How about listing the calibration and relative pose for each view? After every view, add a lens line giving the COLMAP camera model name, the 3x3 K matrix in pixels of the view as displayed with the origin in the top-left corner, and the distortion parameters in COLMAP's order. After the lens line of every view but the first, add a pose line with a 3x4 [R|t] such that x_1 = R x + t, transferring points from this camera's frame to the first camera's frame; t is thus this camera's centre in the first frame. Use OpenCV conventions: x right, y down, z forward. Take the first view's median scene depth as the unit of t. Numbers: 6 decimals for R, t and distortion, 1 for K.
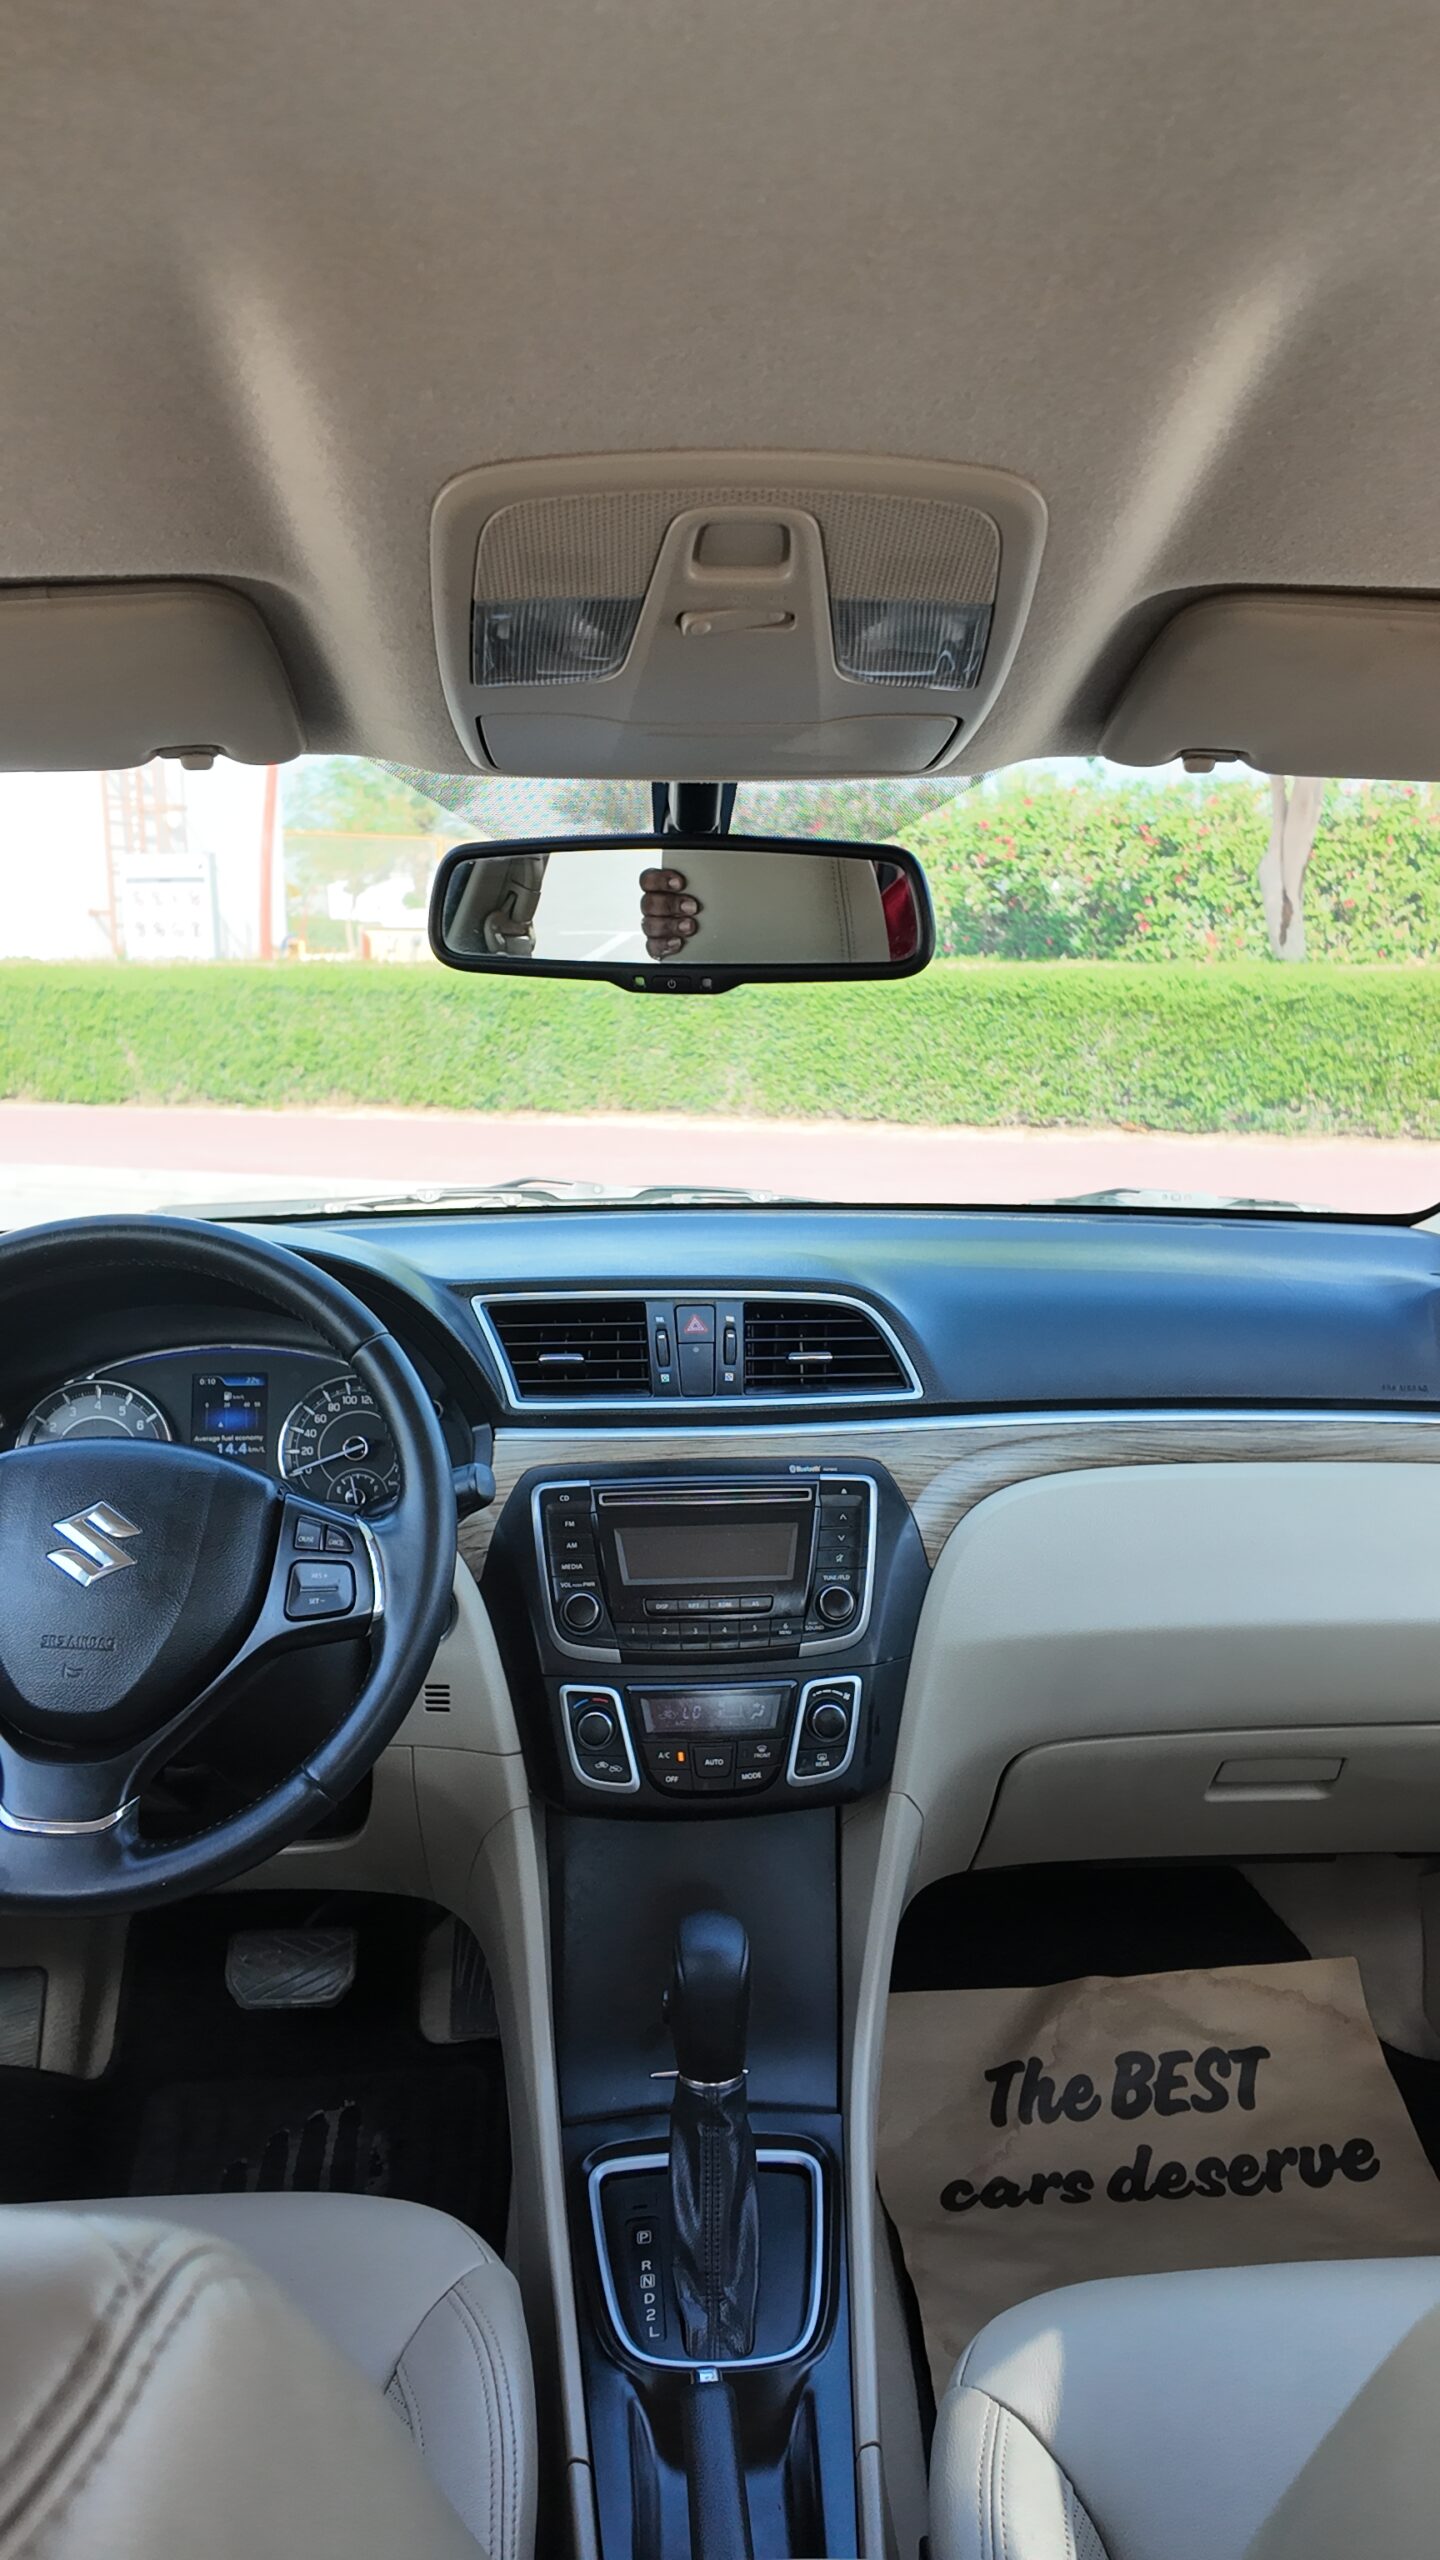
lens RADIAL K [[1856.6, 0, 720.0], [0, 1856.6, 1280.0], [0, 0, 1]] dist [0.136079, -0.206386]
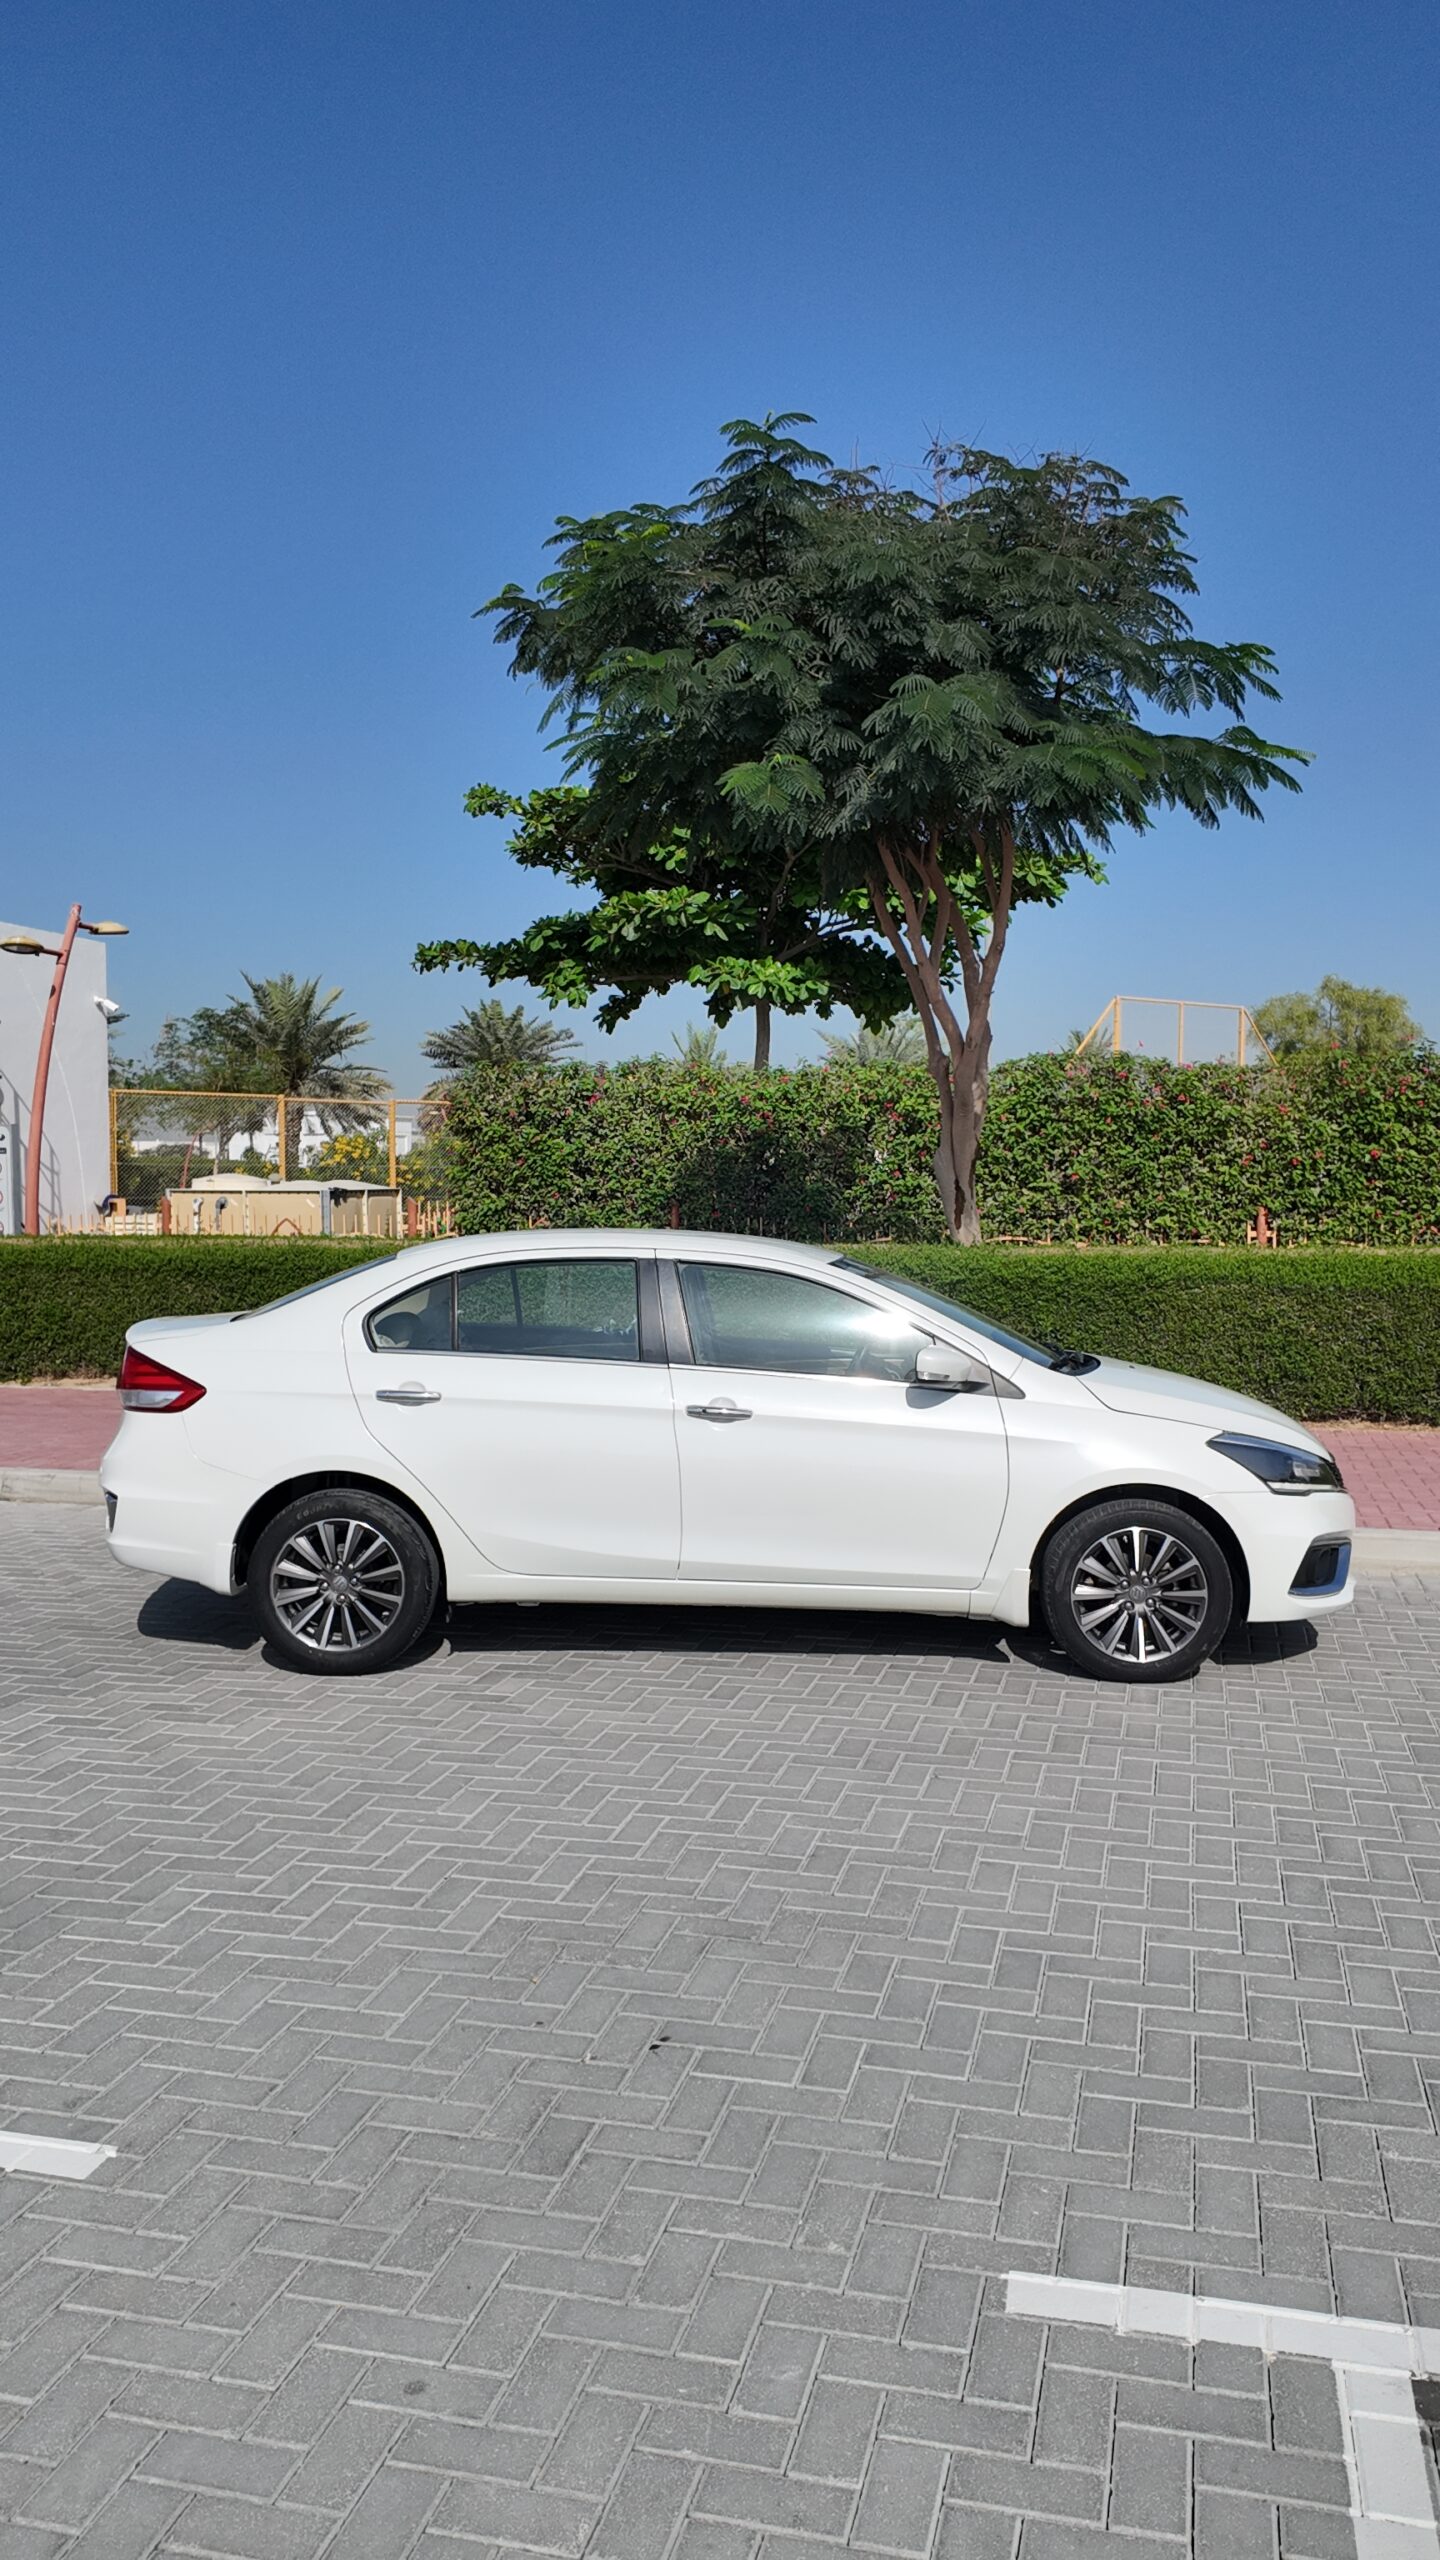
lens RADIAL K [[1856.6, 0, 720.0], [0, 1856.6, 1280.0], [0, 0, 1]] dist [0.136079, -0.206386]
pose [[0.998661, -0.004716, 0.051515, 1.110343], [0.010943, 0.992558, -0.121283, -0.200114], [-0.050560, 0.121685, 0.991280, -0.647355]]
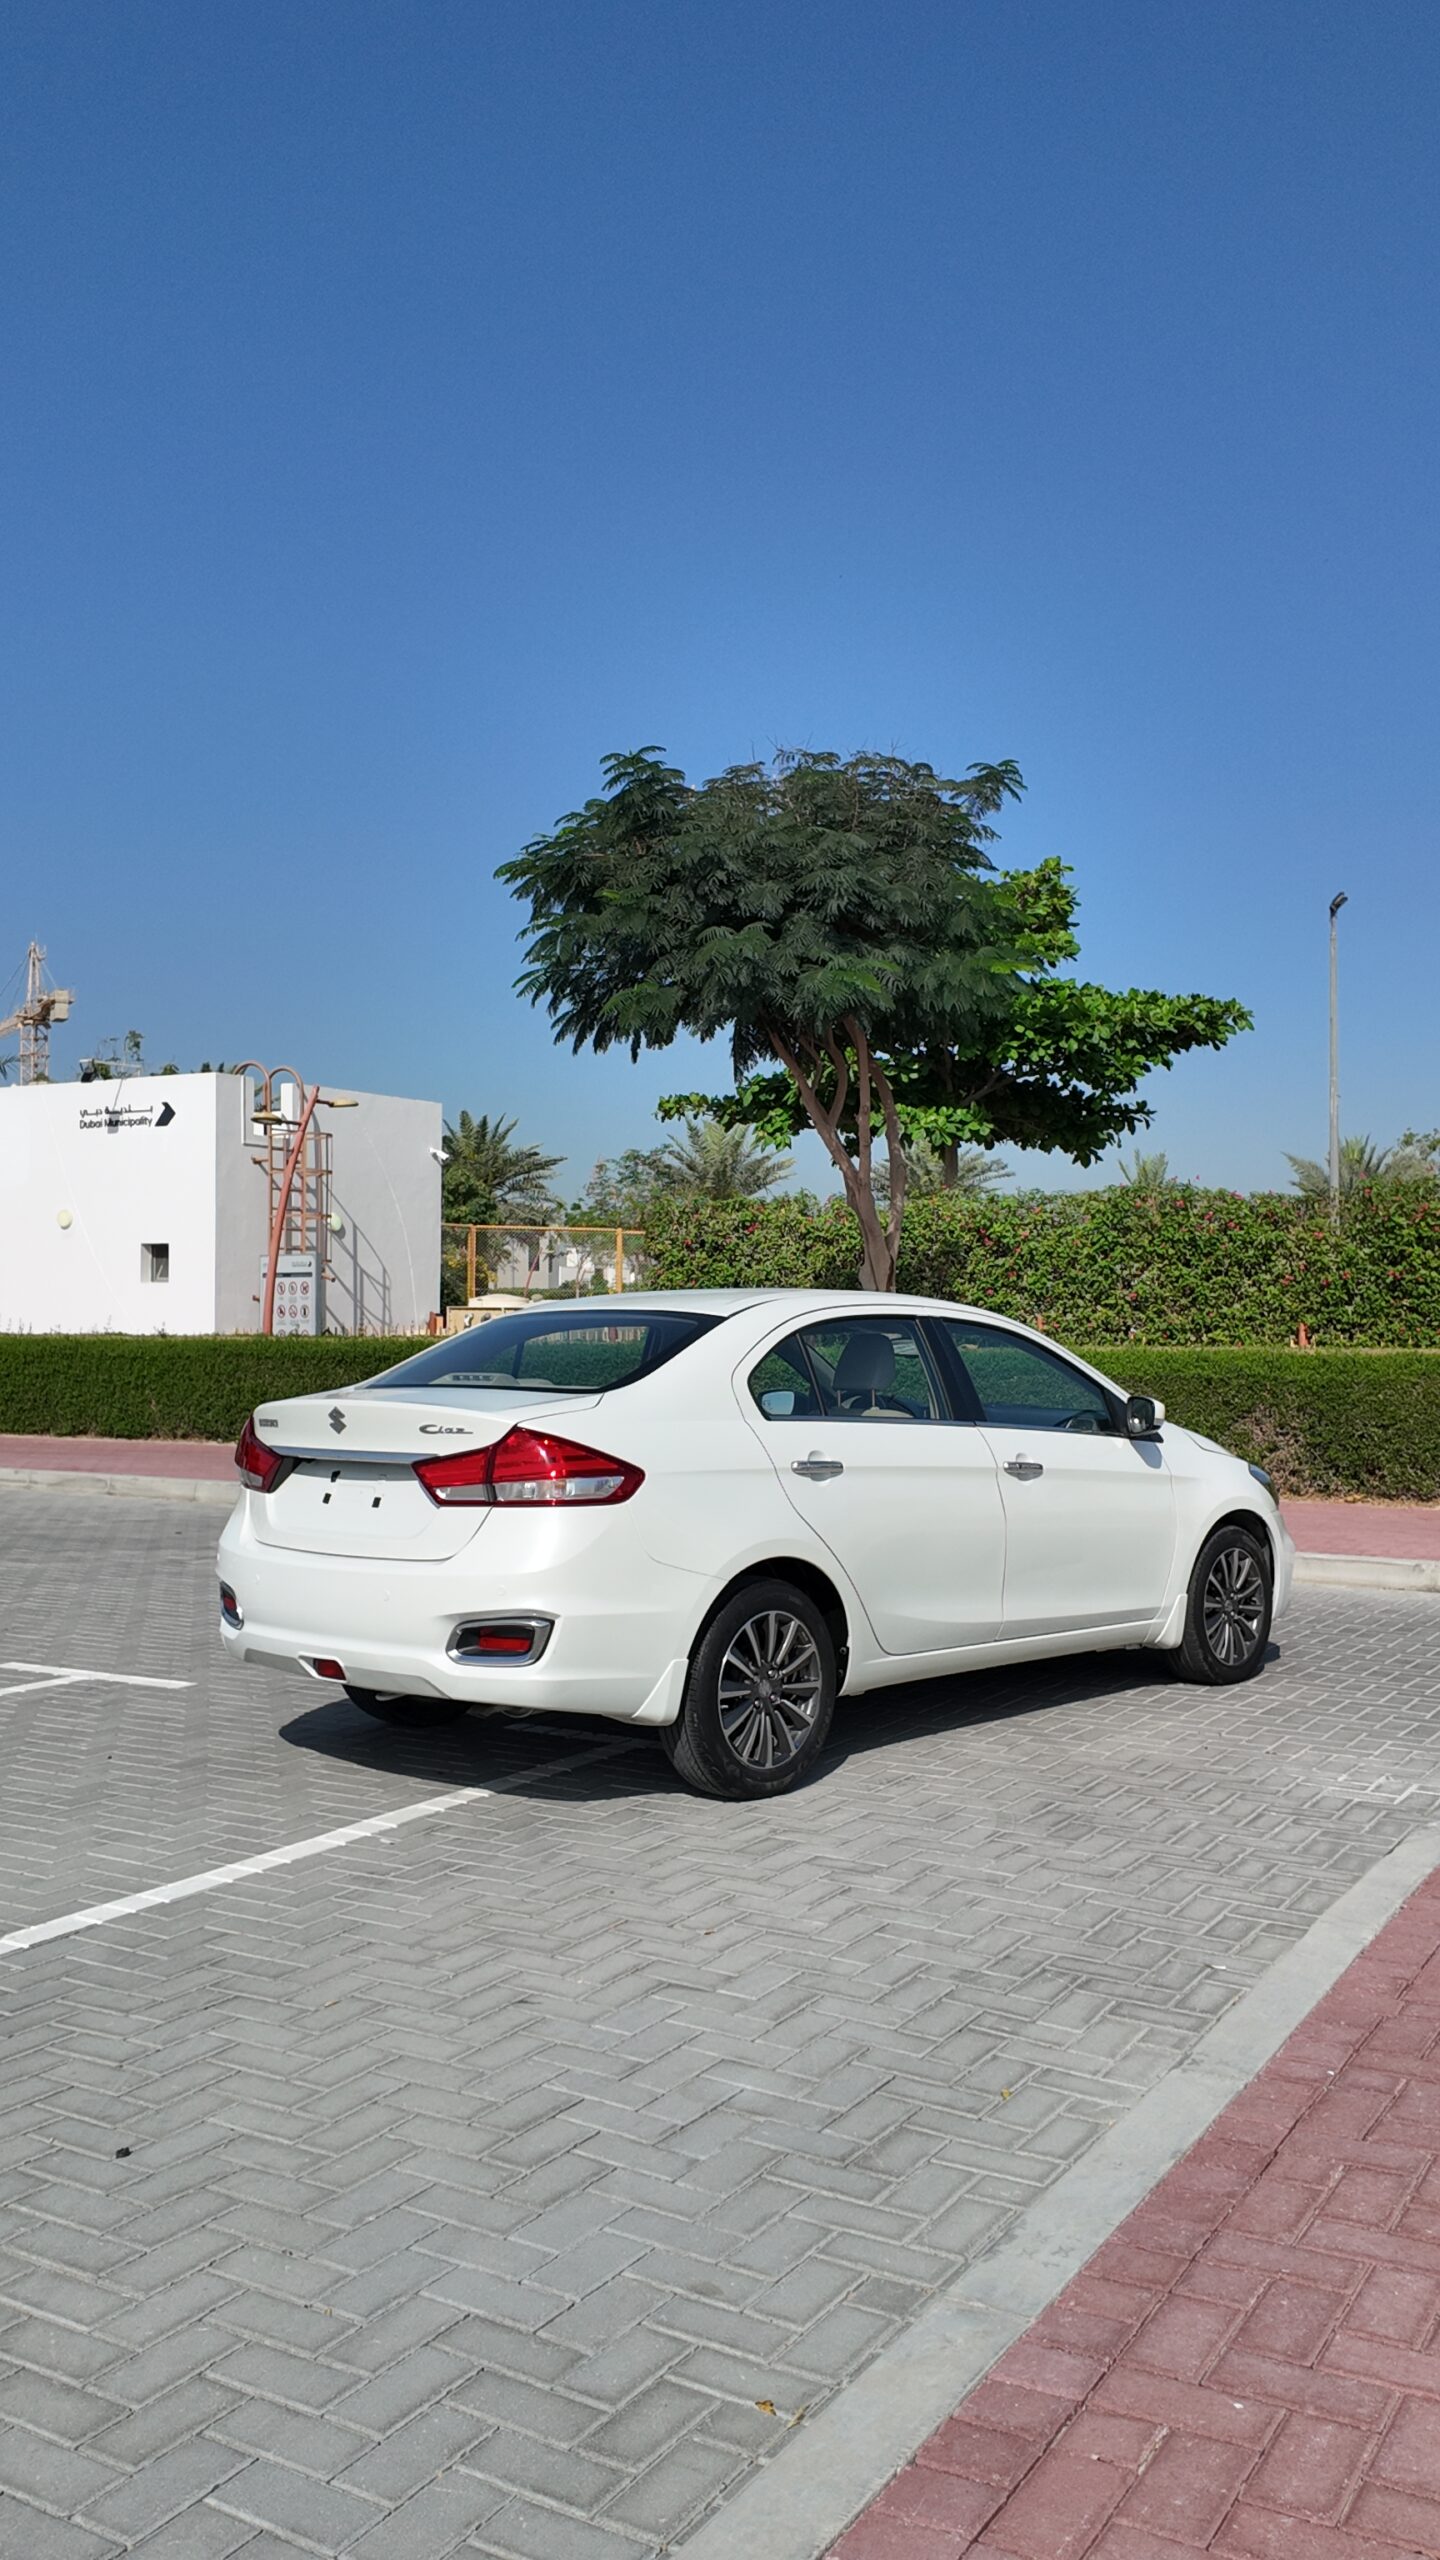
lens RADIAL K [[1993.9, 0, 729.4], [0, 1993.9, 1276.2], [0, 0, 1]] dist [0.141024, -0.275481]
pose [[0.973030, -0.000667, -0.230677, 5.570474], [-0.044356, 0.980794, -0.189937, 0.673508], [0.226373, 0.195047, 0.954312, -4.378596]]
